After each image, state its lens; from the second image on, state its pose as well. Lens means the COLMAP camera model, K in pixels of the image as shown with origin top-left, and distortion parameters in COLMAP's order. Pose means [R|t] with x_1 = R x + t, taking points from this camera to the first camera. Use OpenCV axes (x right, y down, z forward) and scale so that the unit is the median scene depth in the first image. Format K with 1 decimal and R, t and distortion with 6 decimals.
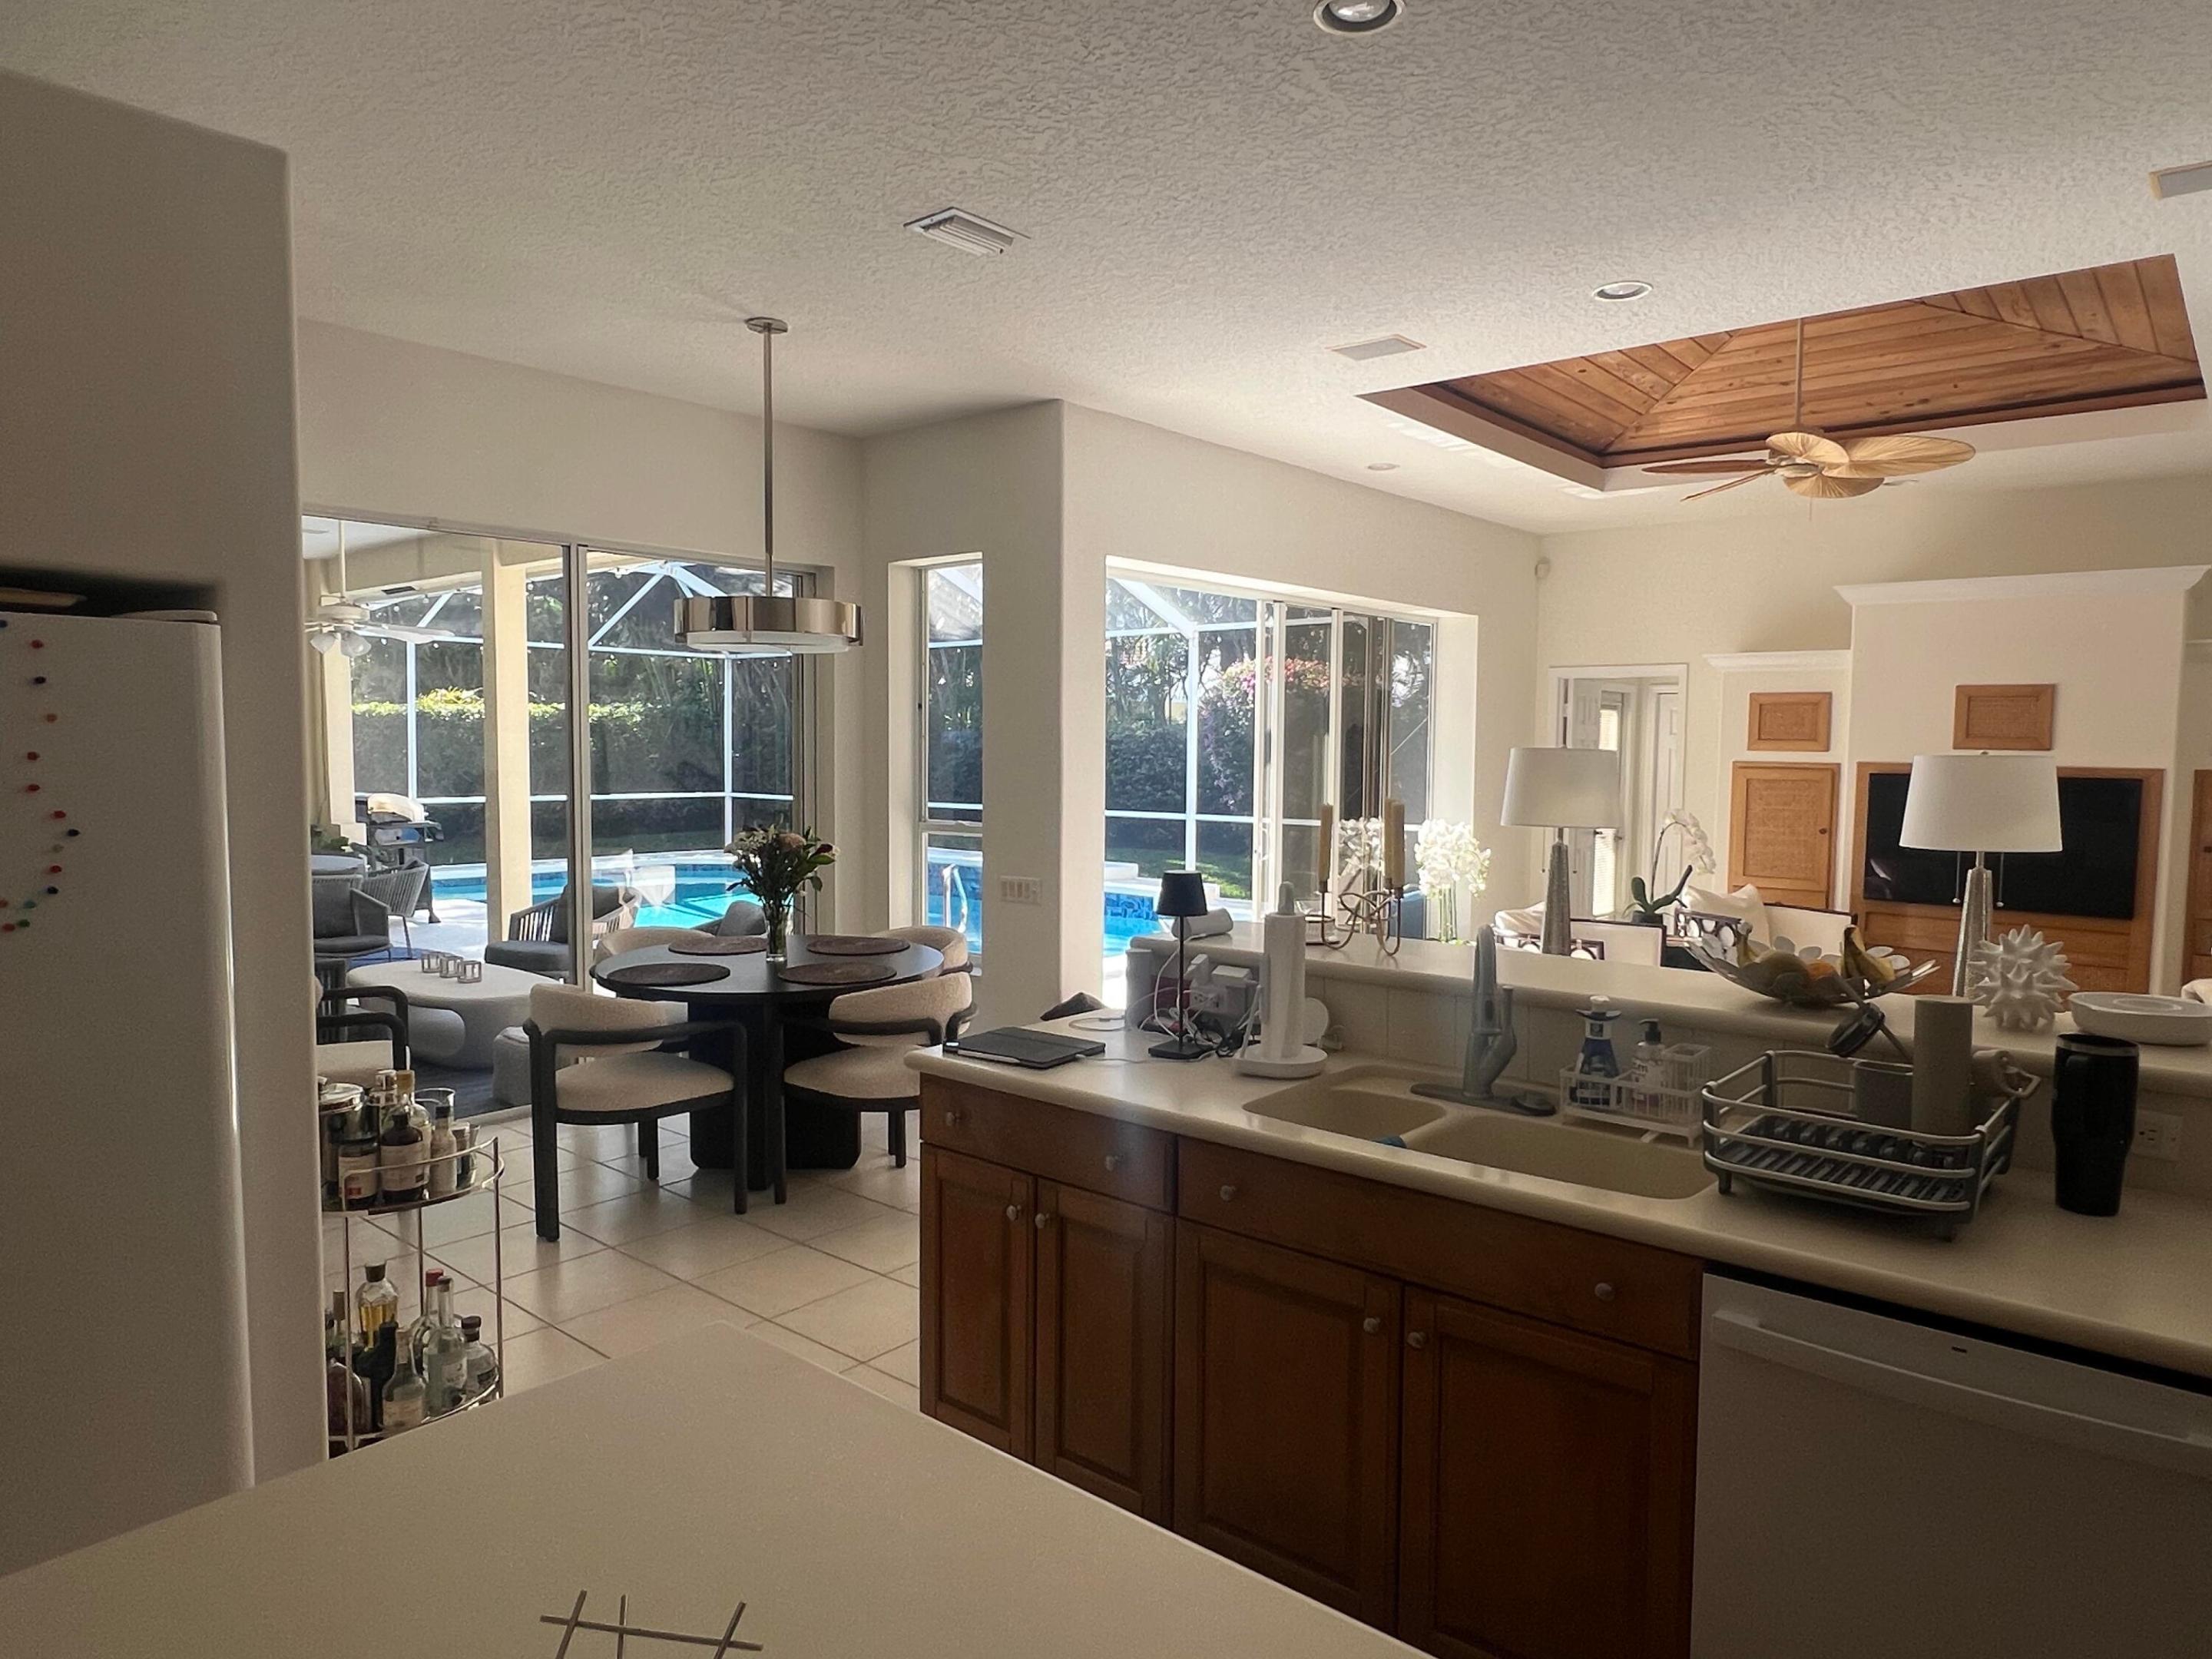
lens RADIAL K [[1368.1, 0, 1096.9], [0, 1368.1, 829.4], [0, 0, 1]] dist [-0.005436, -0.000021]
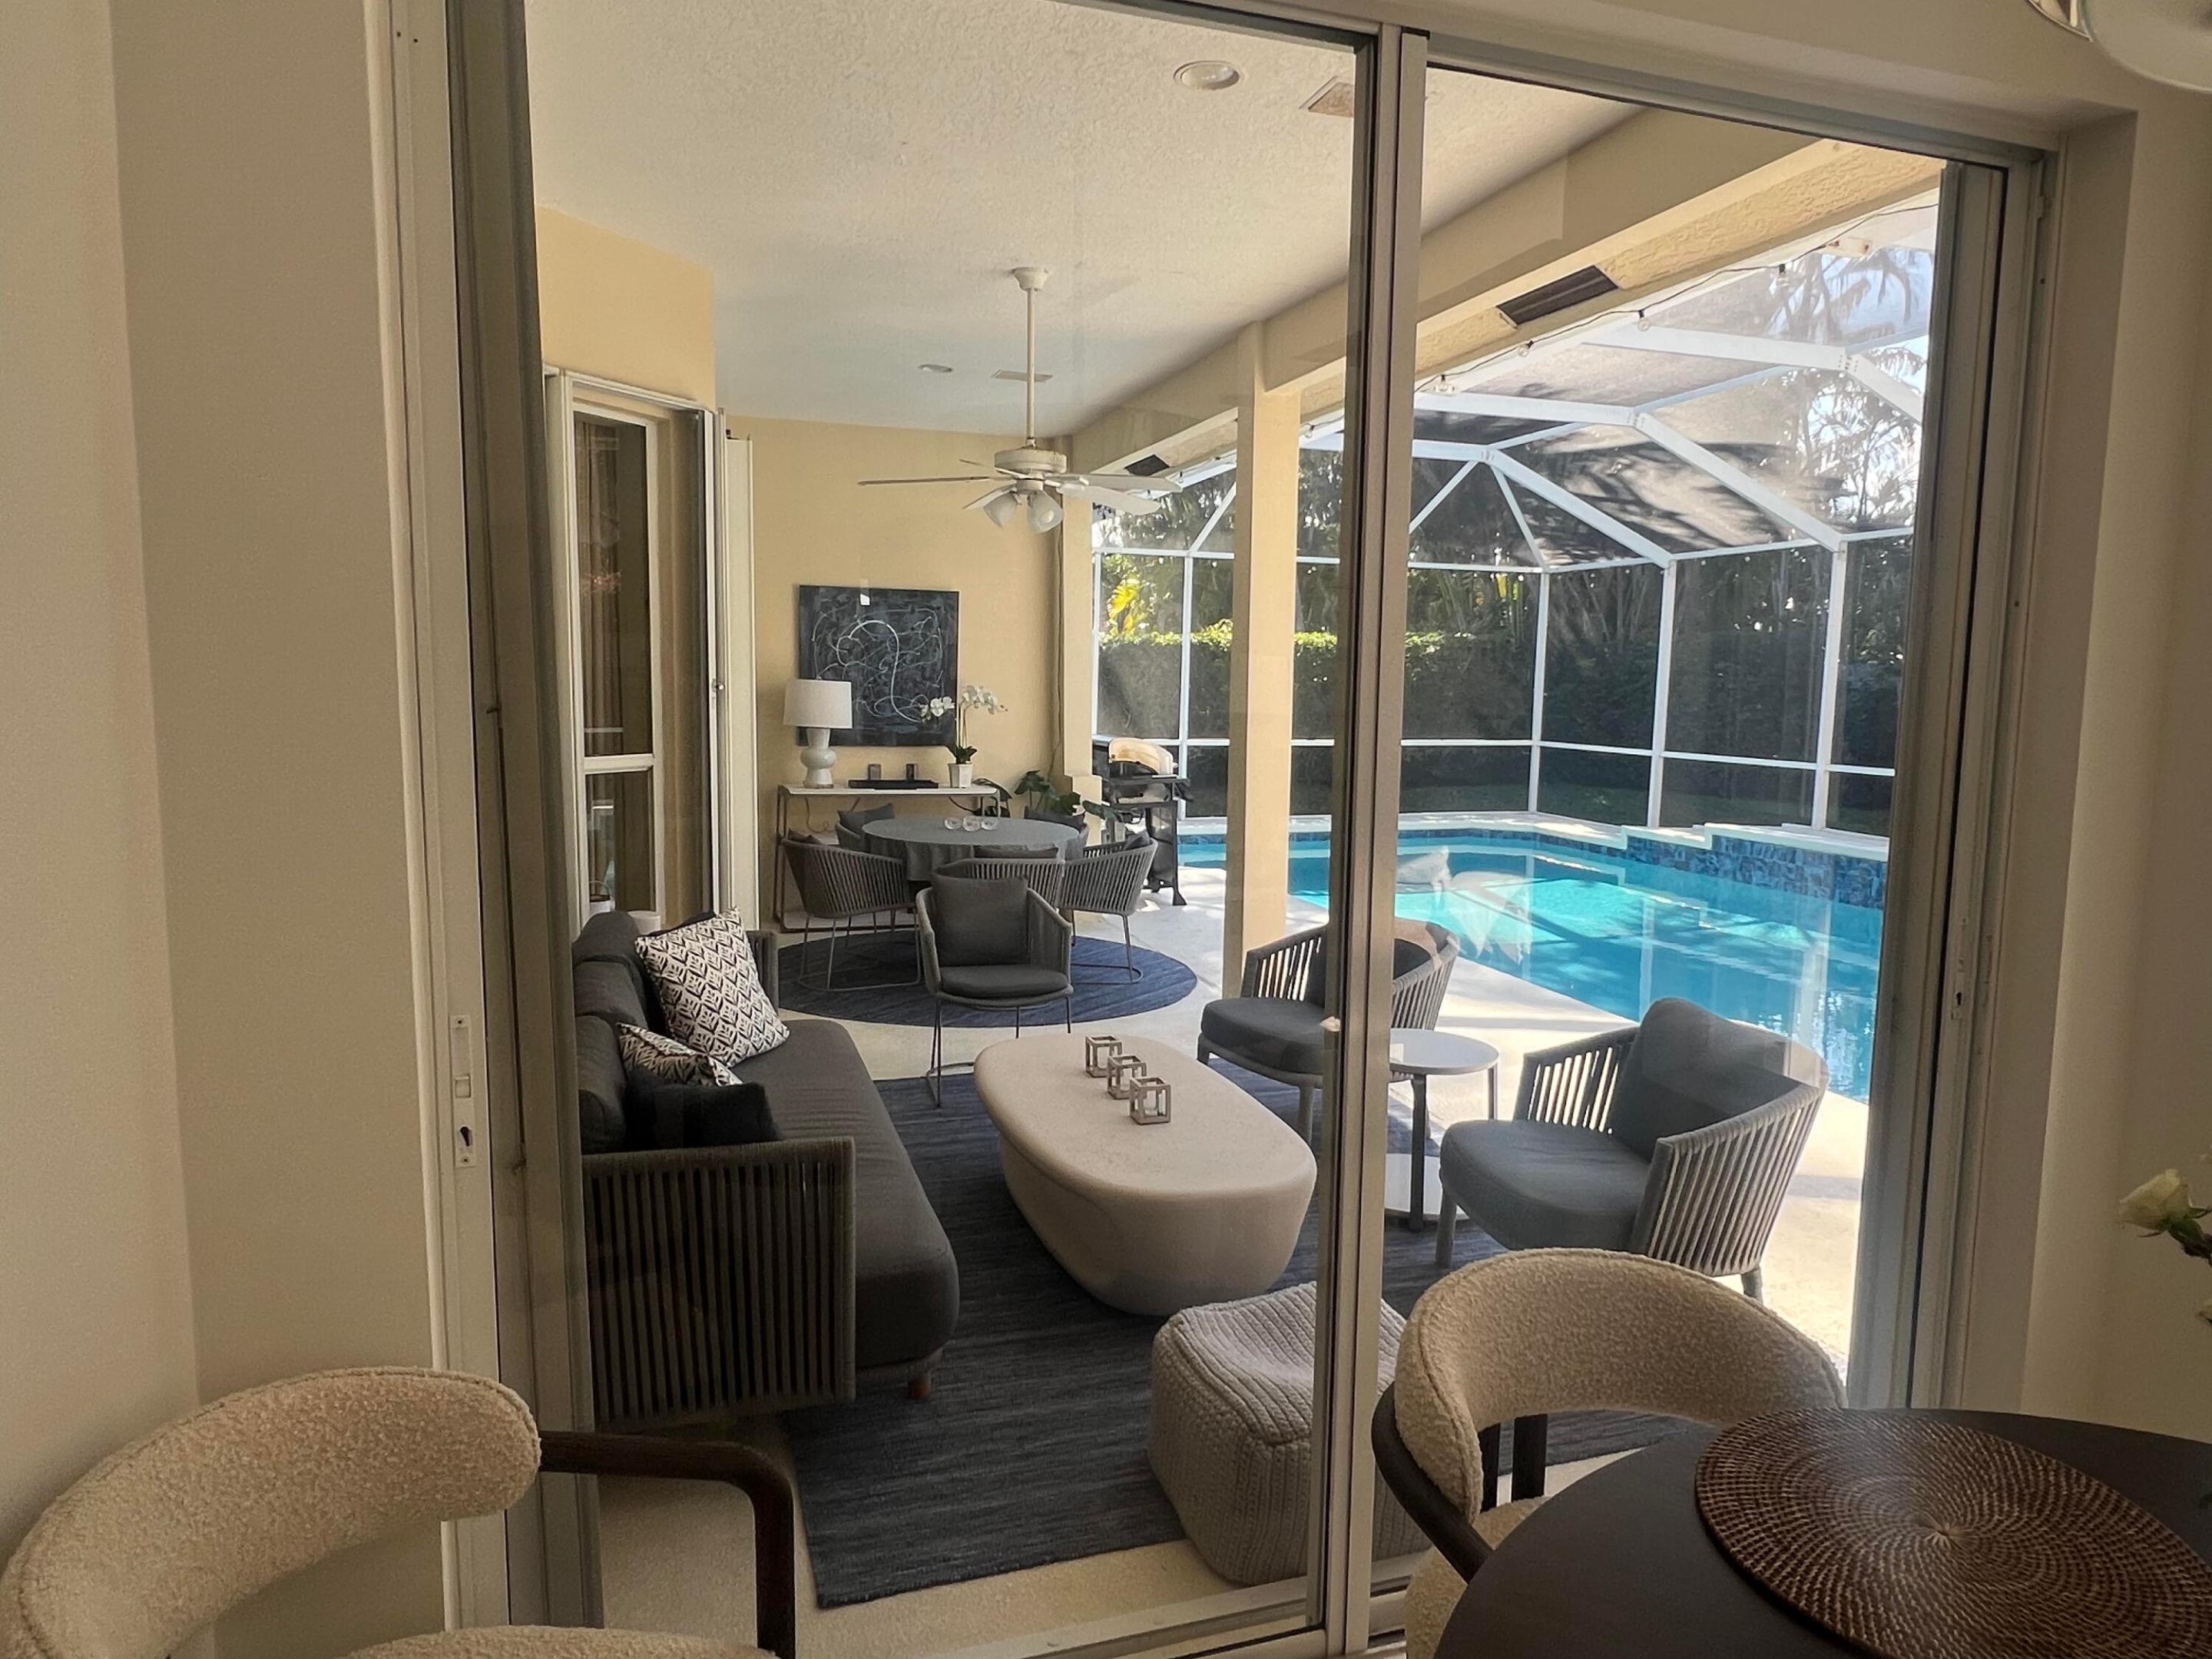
lens RADIAL K [[1368.1, 0, 1103.5], [0, 1368.1, 832.8], [0, 0, 1]] dist [-0.005436, -0.000021]
pose [[0.854084, 0.059073, -0.516770, -0.112164], [-0.035968, 0.997859, 0.054622, -0.012779], [0.518891, -0.028064, 0.854380, 0.289920]]
